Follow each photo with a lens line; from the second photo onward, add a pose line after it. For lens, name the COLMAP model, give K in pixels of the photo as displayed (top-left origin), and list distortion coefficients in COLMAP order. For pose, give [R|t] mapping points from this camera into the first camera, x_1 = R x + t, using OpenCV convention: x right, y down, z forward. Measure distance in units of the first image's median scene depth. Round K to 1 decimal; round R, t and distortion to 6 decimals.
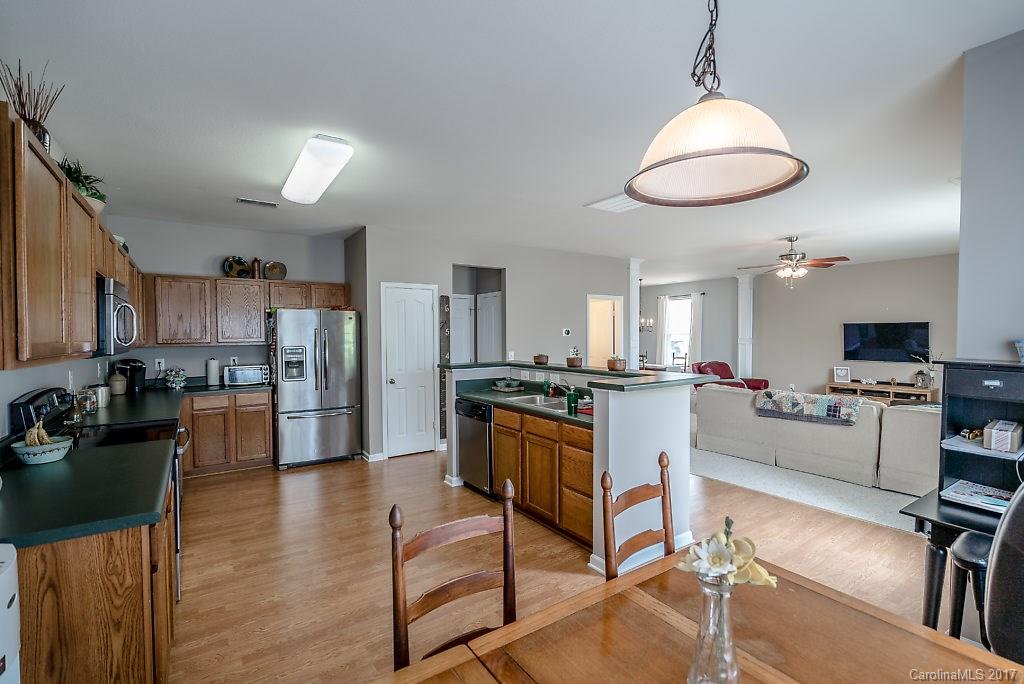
lens RADIAL K [[469.4, 0, 515.1], [0, 469.4, 343.3], [0, 0, 1]] dist [-0.003125, -0.001083]
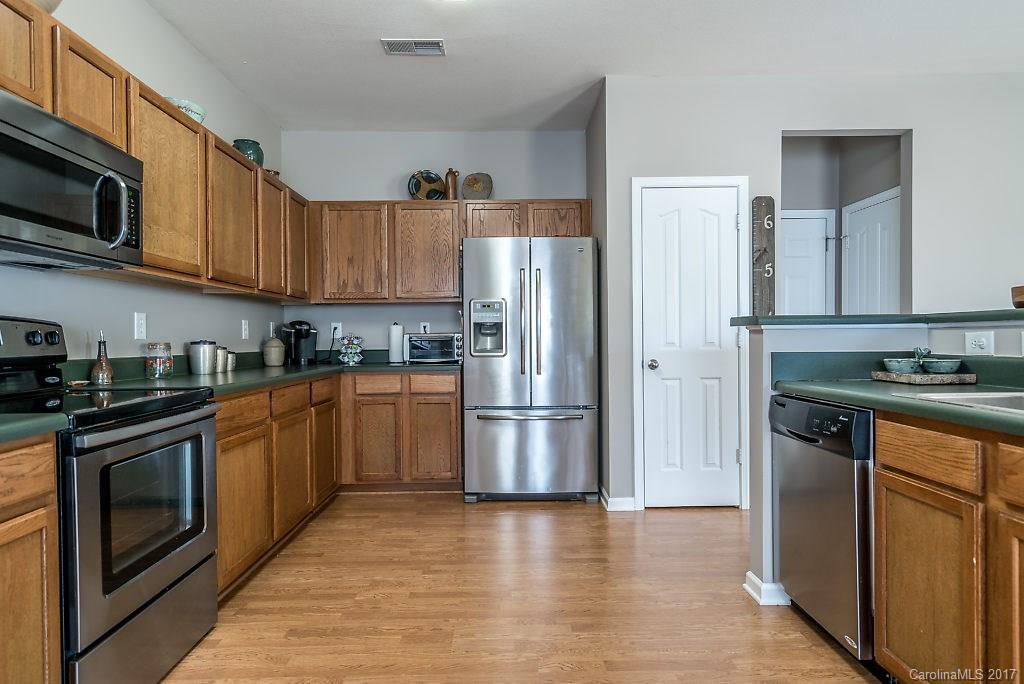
lens RADIAL K [[598.1, 0, 513.4], [0, 598.1, 348.5], [0, 0, 1]] dist [0.004756, 0.000189]
pose [[0.826924, 0.004881, -0.562292, -0.015048], [-0.006307, 0.999980, -0.000596, 0.071299], [0.562278, 0.004039, 0.826939, 0.392149]]
